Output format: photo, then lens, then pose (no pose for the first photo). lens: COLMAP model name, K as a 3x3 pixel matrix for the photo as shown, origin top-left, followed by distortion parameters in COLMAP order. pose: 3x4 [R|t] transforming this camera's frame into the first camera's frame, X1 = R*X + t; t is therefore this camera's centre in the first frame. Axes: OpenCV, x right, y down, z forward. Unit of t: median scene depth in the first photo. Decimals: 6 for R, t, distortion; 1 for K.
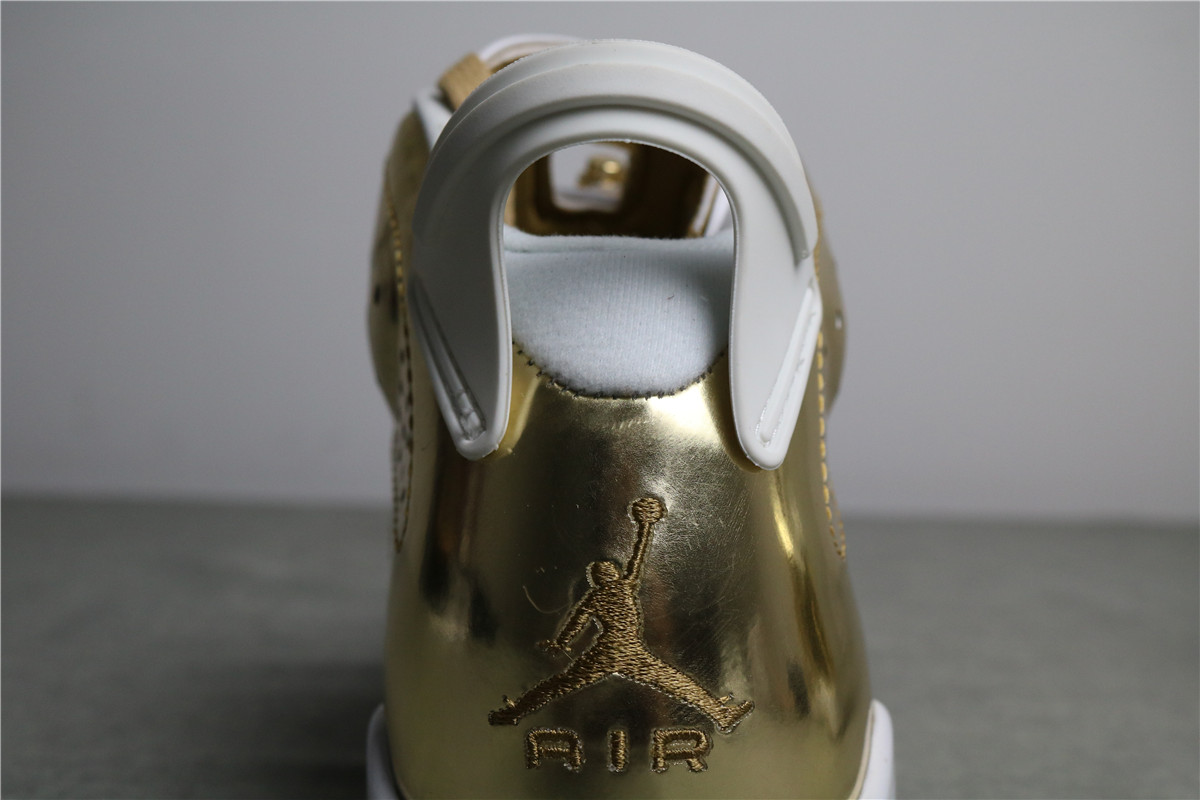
lens RADIAL K [[1183.8, 0, 595.8], [0, 1183.8, 400.1], [0, 0, 1]] dist [-0.100767, 0.000000]
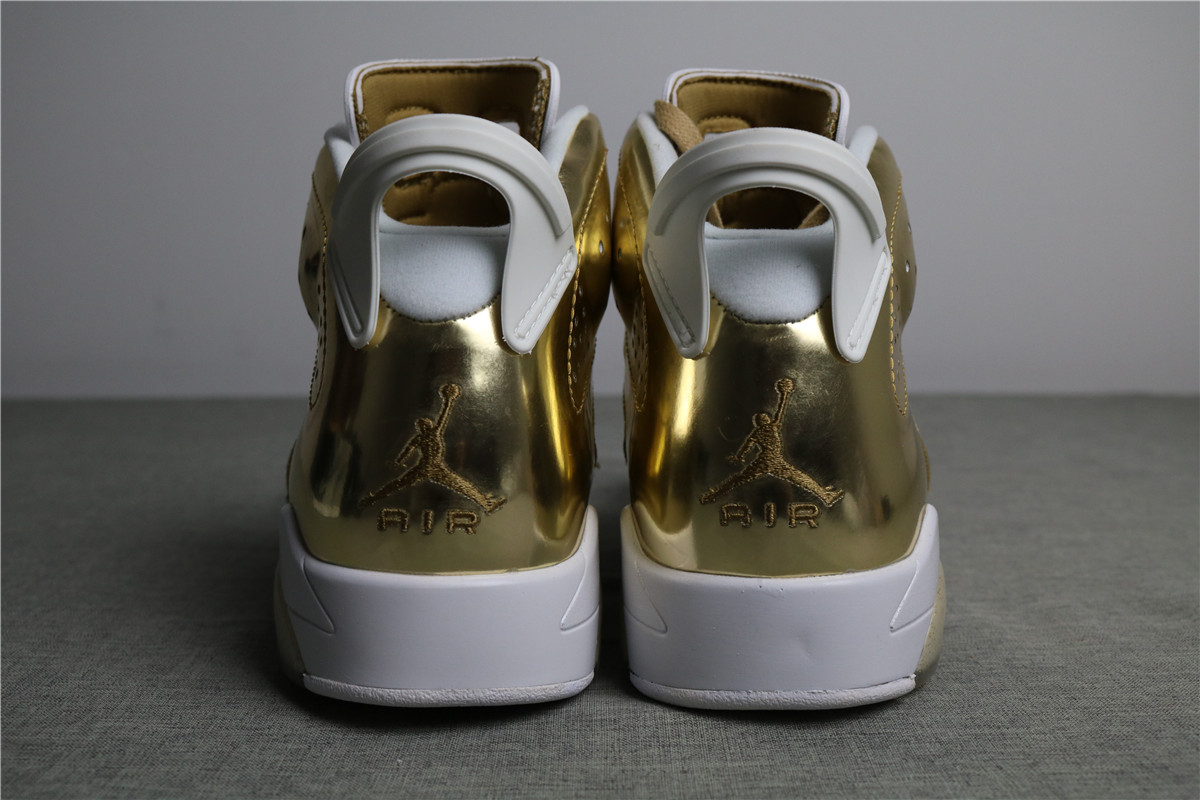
lens RADIAL K [[1264.2, 0, 594.7], [0, 1264.2, 407.8], [0, 0, 1]] dist [-0.122312, 0.000000]
pose [[0.993840, -0.006925, -0.110604, -0.034588], [0.018218, 0.994677, 0.101420, -0.075619], [0.109313, -0.102810, 0.988676, -0.958885]]
